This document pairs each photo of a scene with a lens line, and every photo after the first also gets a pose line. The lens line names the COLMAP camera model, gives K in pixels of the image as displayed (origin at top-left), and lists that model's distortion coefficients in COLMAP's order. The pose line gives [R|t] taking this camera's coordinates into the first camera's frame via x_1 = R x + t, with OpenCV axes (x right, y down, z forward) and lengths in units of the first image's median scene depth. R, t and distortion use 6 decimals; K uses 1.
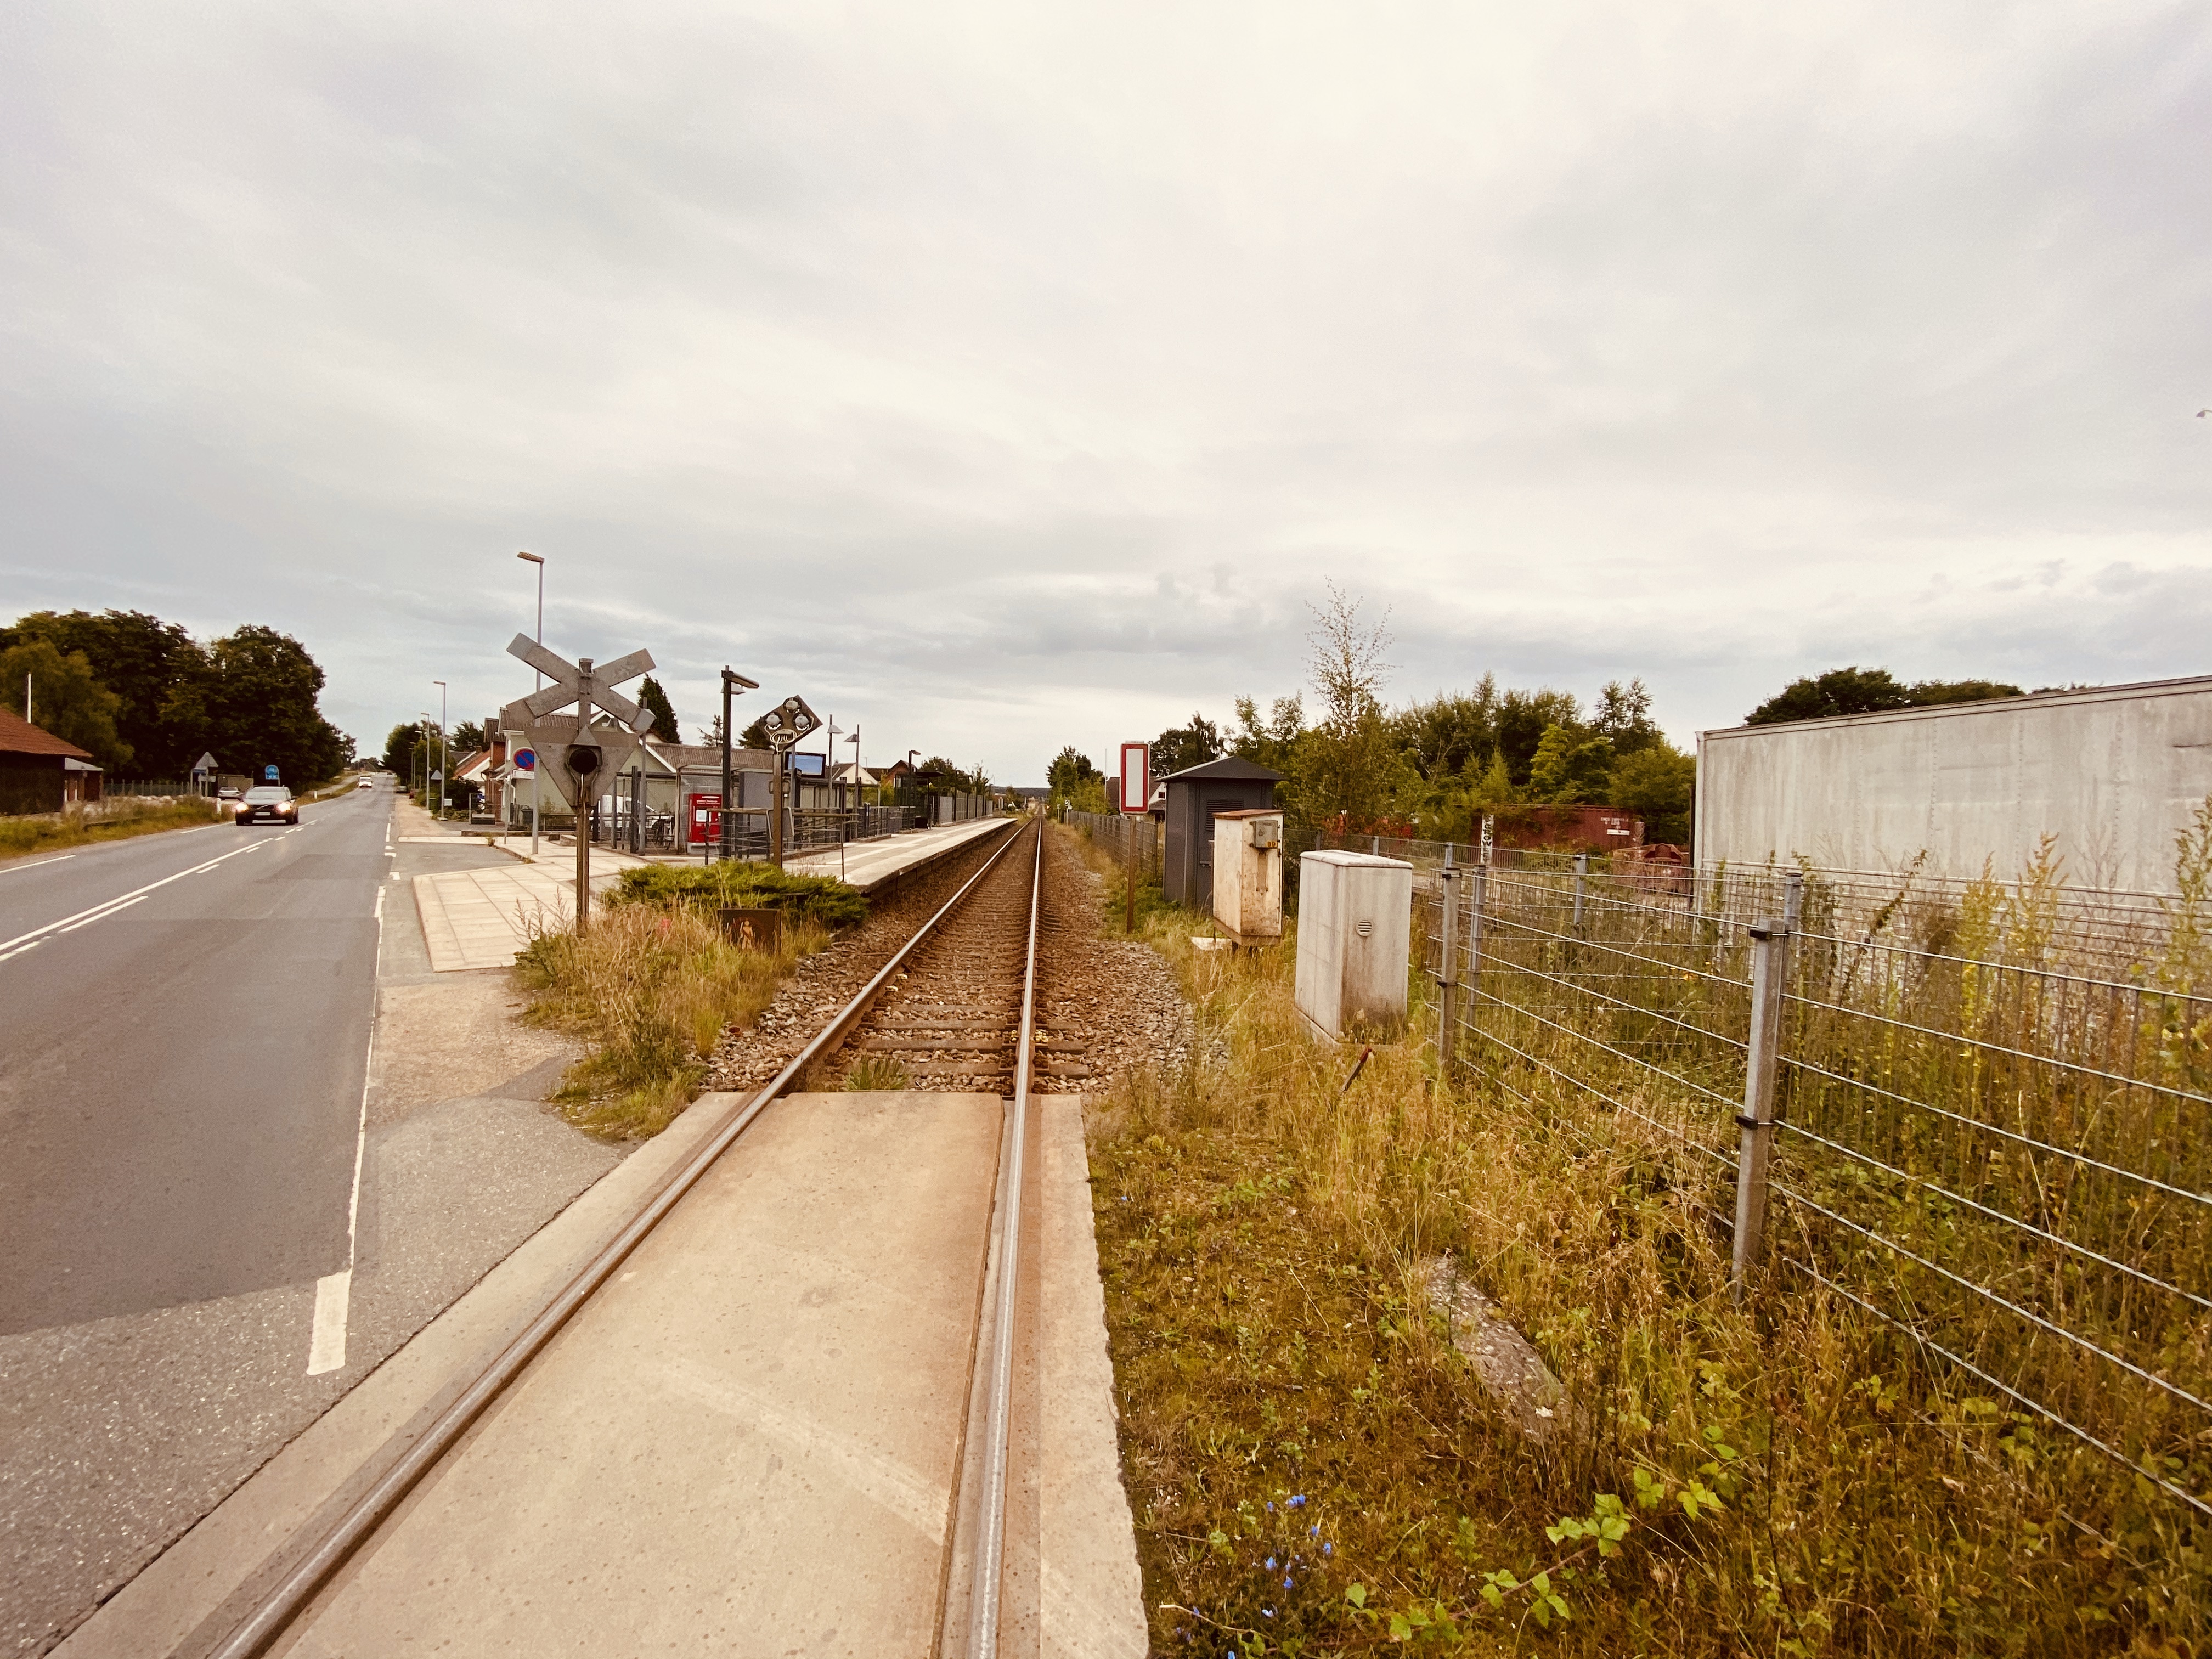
lens RADIAL K [[893.2, 0, 1105.8], [0, 893.2, 829.8], [0, 0, 1]] dist [0.023977, -0.021351]
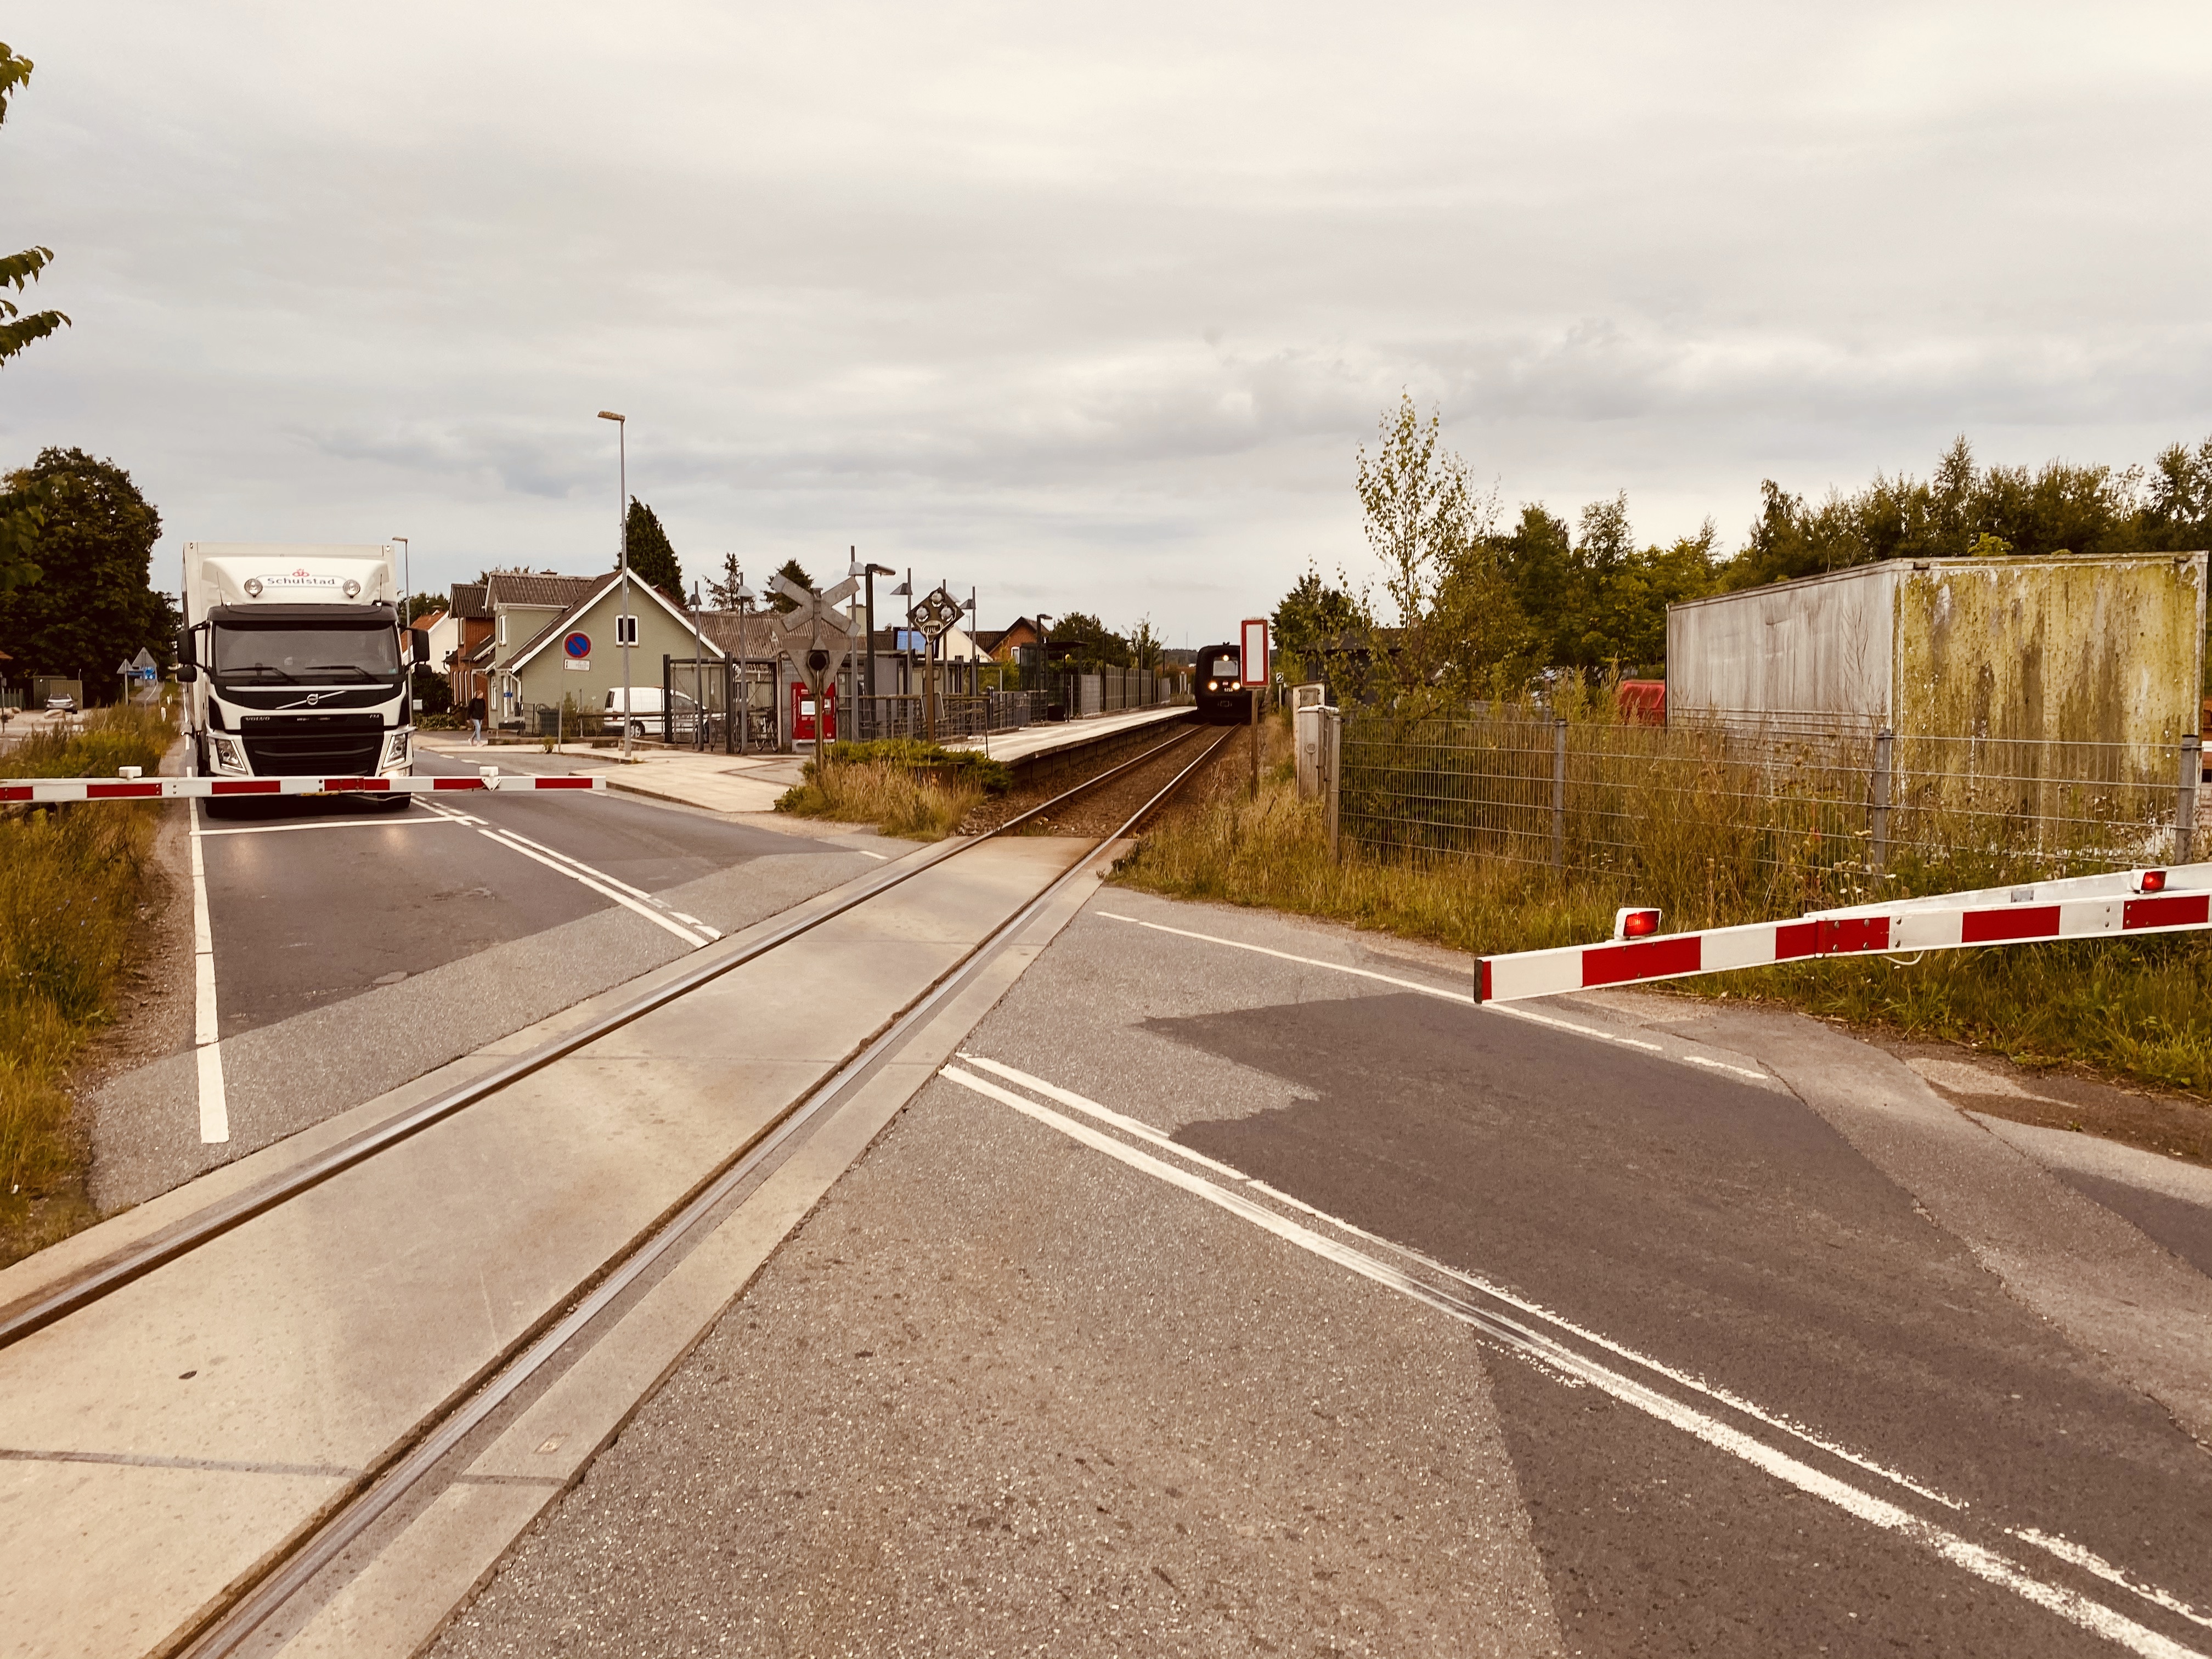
lens RADIAL K [[1686.3, 0, 1123.4], [0, 1686.3, 801.9], [0, 0, 1]] dist [0.037018, -0.040968]
pose [[0.985983, -0.021839, -0.165413, 0.057012], [0.028999, 0.998738, 0.040996, 0.008855], [0.164309, -0.045218, 0.985372, -0.275072]]
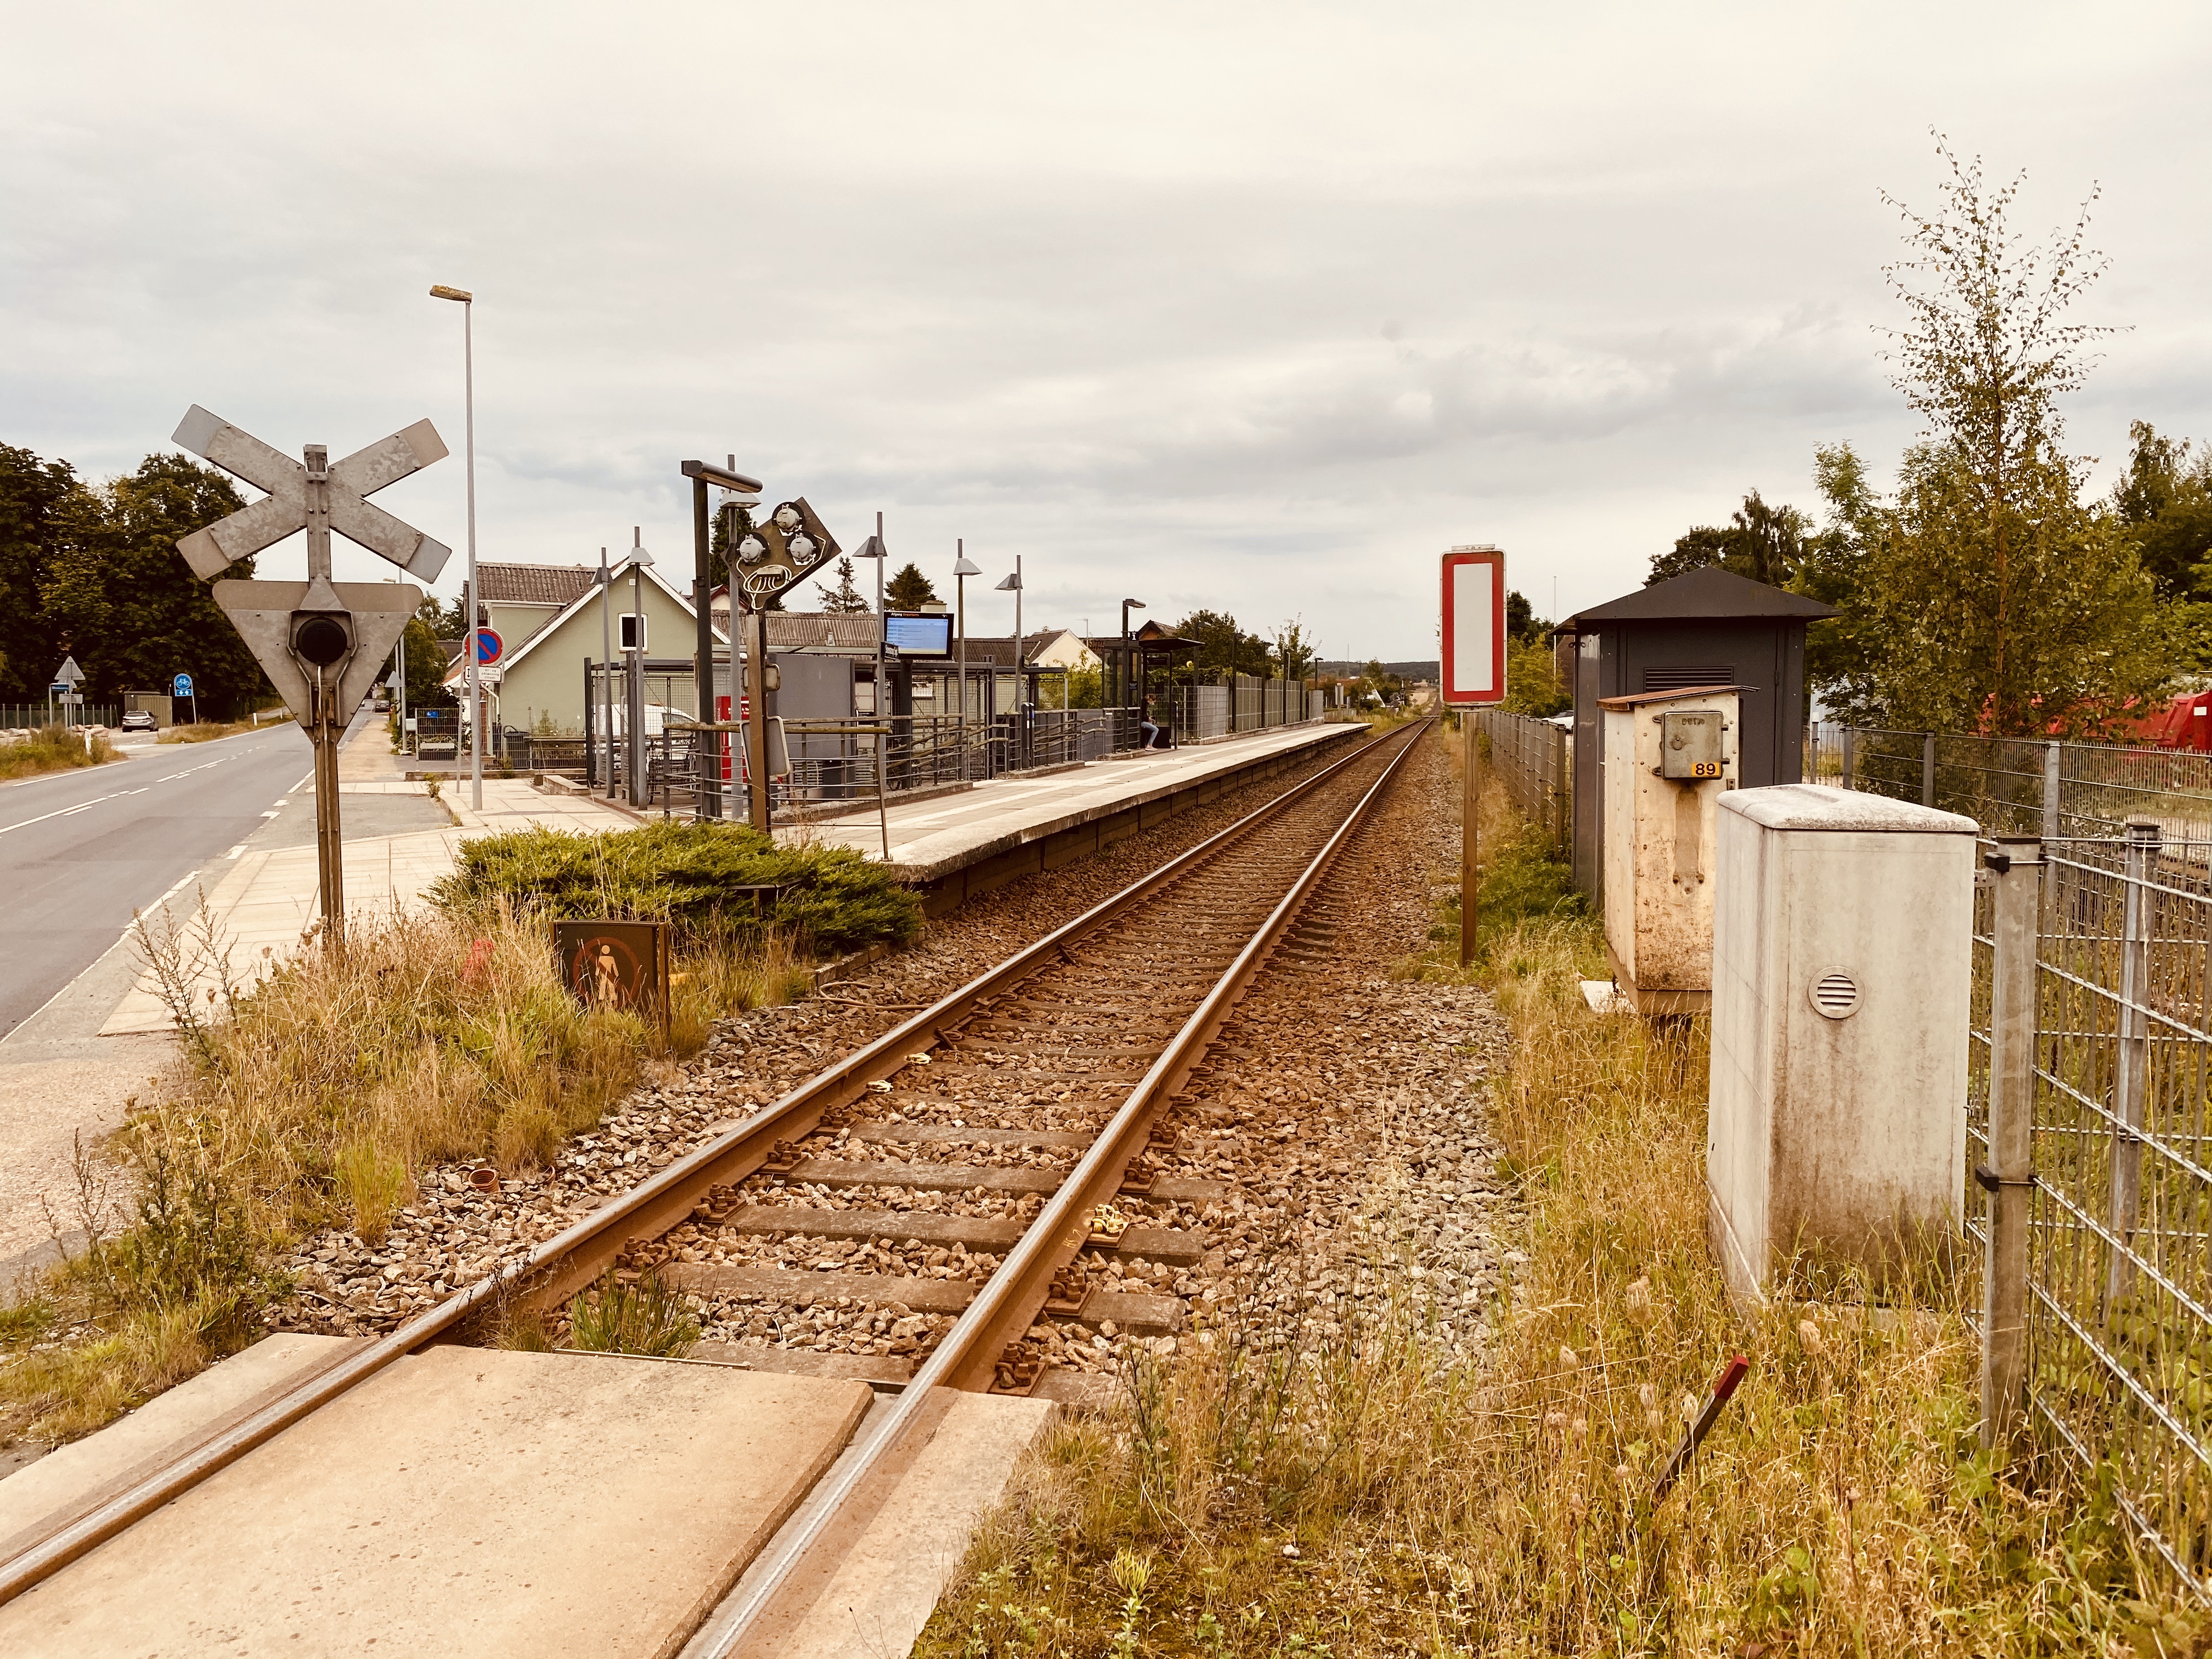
lens RADIAL K [[1686.3, 0, 1090.5], [0, 1686.3, 814.6], [0, 0, 1]] dist [0.037018, -0.040968]
pose [[0.960931, -0.015450, -0.276357, 0.023130], [0.026668, 0.998964, 0.036883, 0.000080], [0.275501, -0.042812, 0.960347, 0.030216]]
